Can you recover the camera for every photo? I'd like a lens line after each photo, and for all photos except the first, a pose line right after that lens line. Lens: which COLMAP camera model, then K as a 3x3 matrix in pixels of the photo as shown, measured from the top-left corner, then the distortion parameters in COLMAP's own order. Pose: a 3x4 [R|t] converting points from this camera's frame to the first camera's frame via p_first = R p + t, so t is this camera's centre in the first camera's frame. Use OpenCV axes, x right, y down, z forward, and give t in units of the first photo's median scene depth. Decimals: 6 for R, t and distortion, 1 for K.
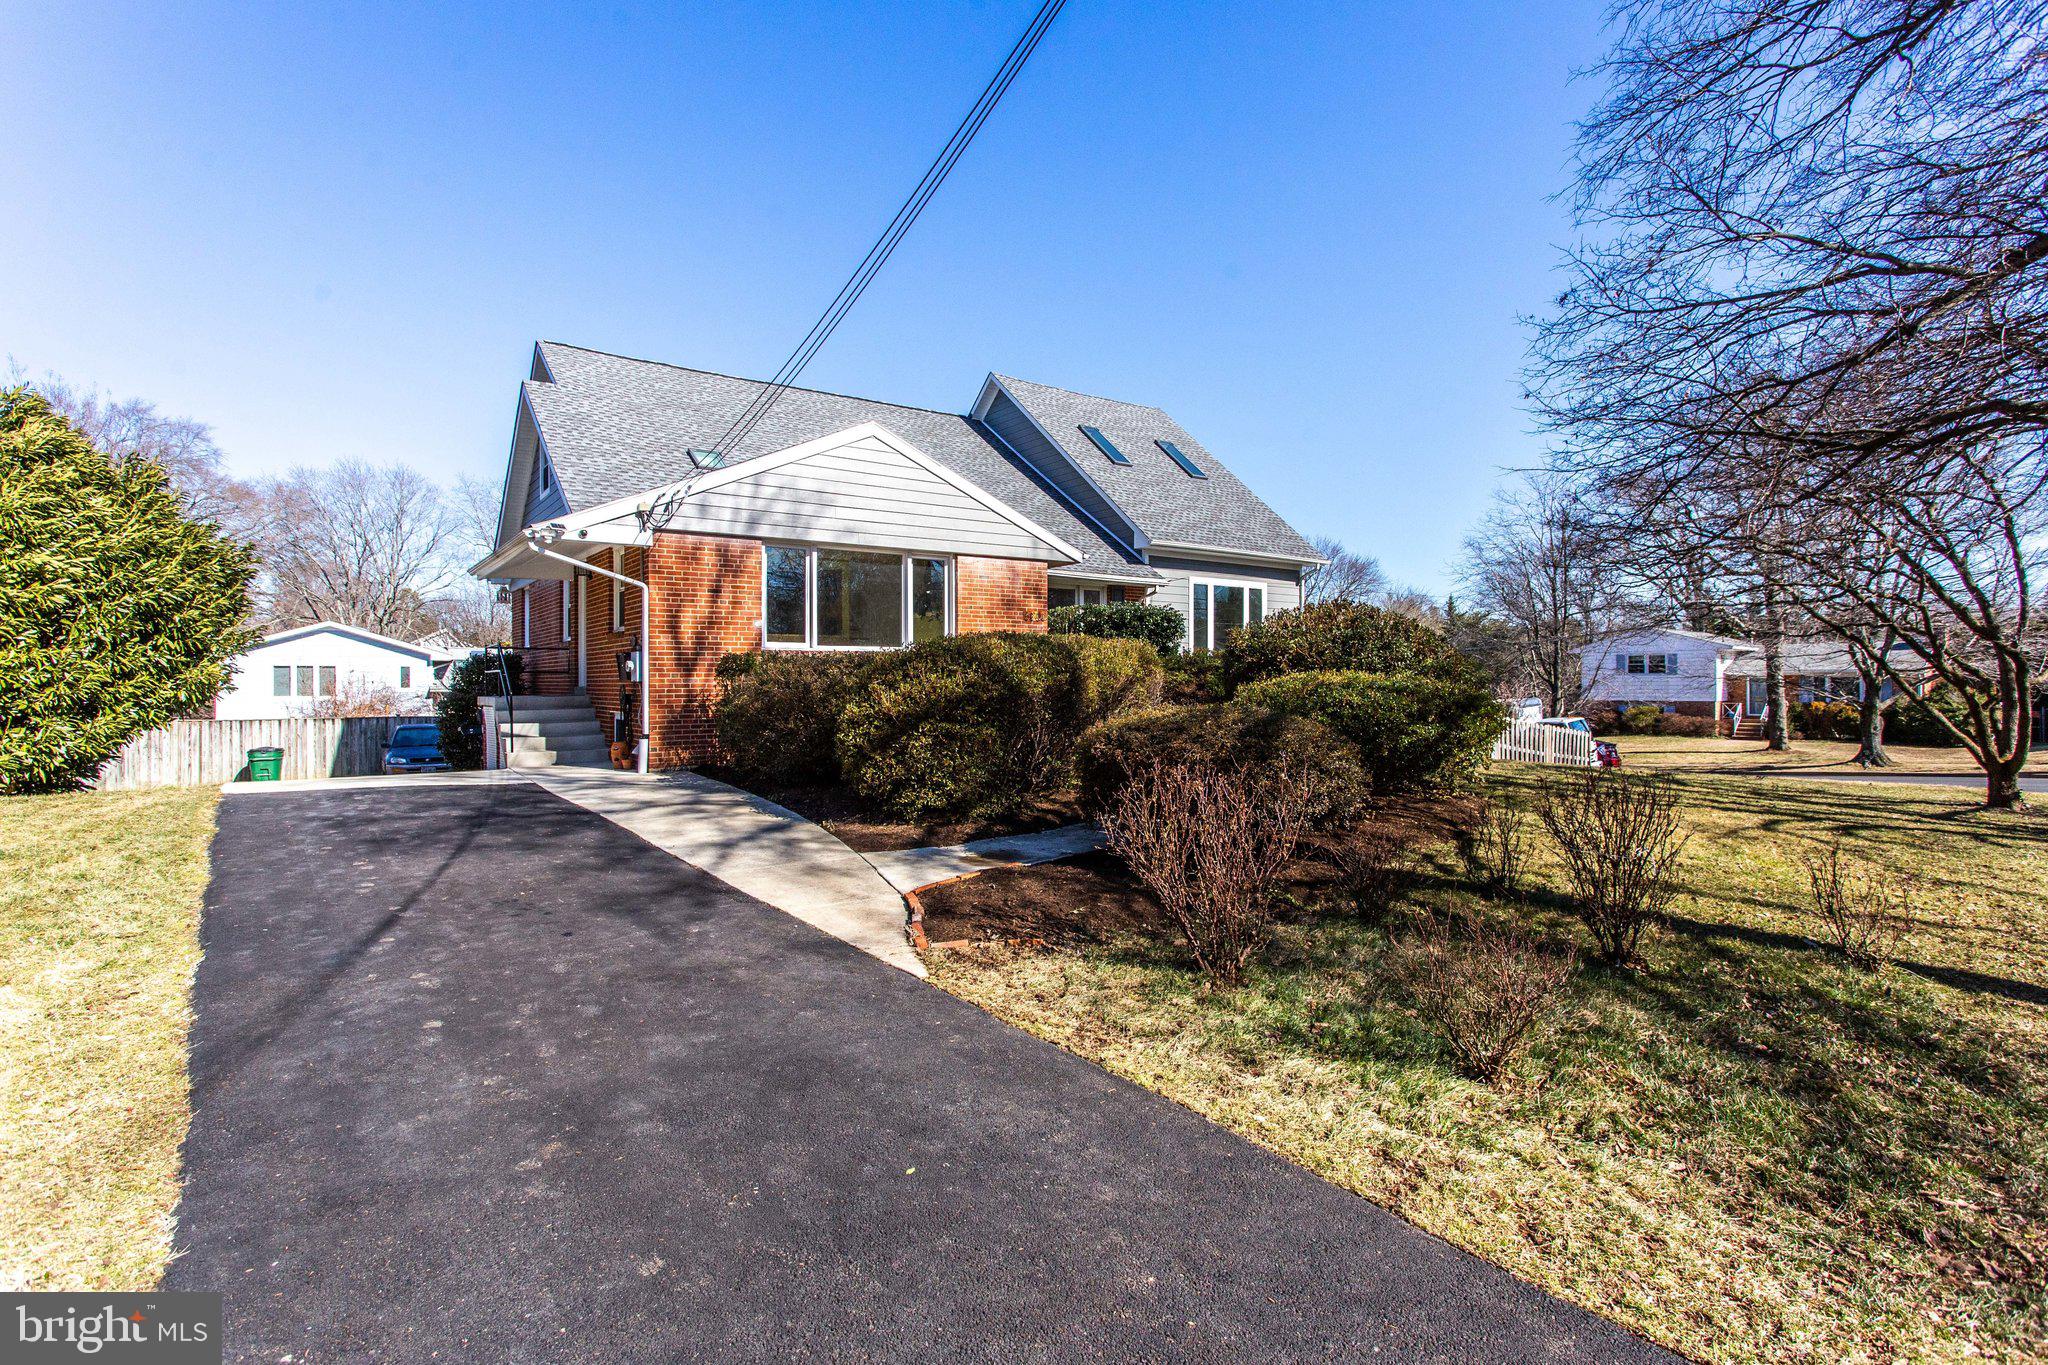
lens RADIAL K [[919.1, 0, 1024.0], [0, 919.1, 682.5], [0, 0, 1]] dist [0.000521, 0.000558]
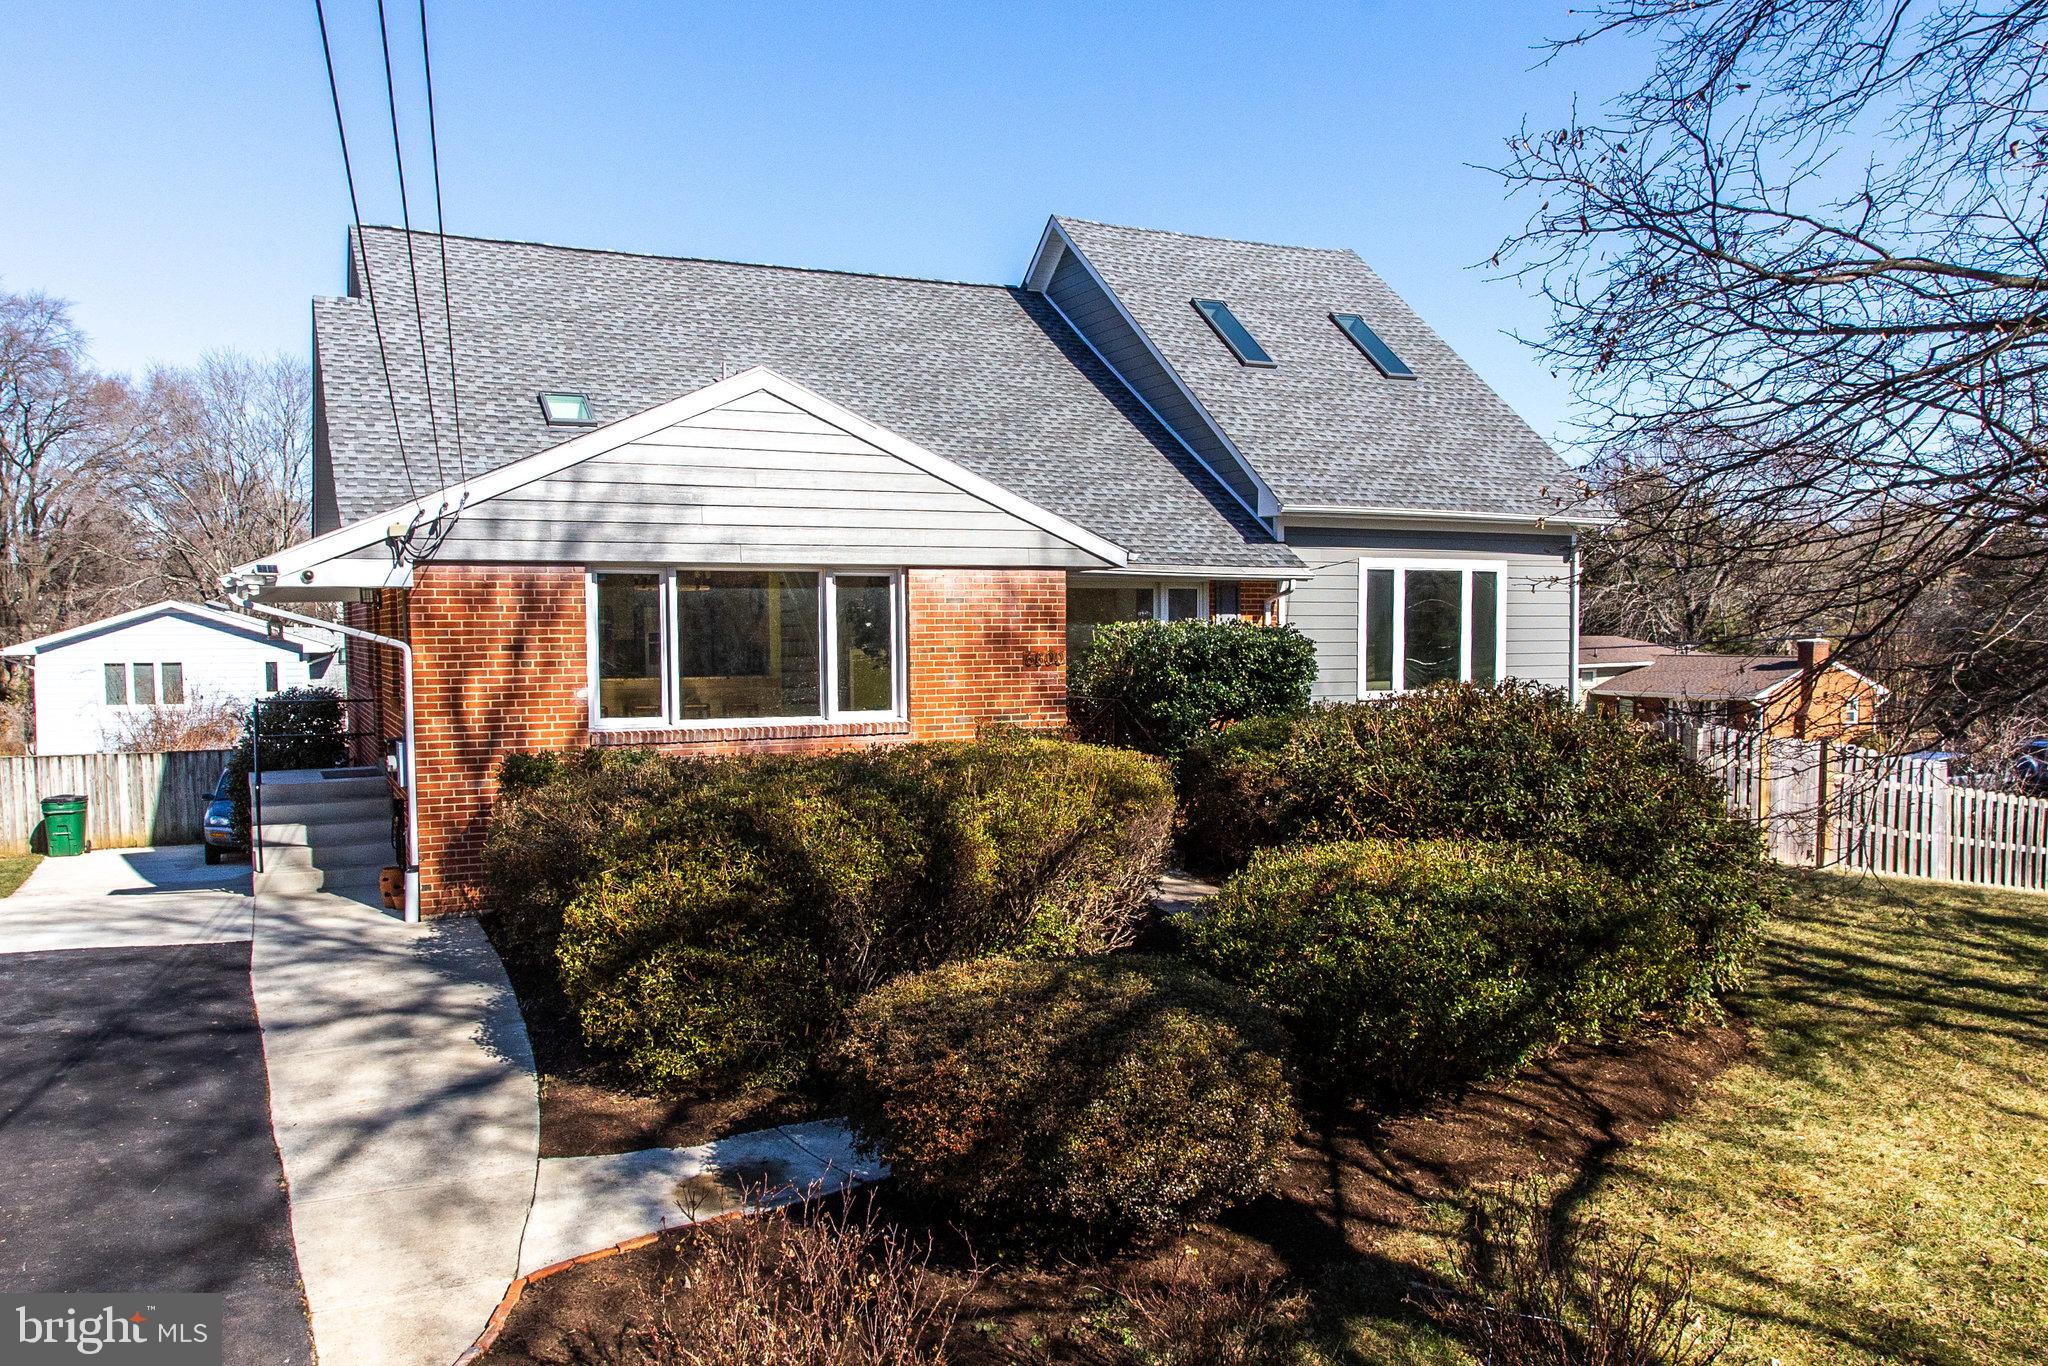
lens RADIAL K [[1425.3, 0, 957.8], [0, 1425.3, 747.3], [0, 0, 1]] dist [0.005637, -0.002288]
pose [[0.981061, 0.016775, -0.192972, 0.151051], [-0.001618, 0.996918, 0.078435, -0.093003], [0.193693, -0.076637, 0.978064, 0.040354]]
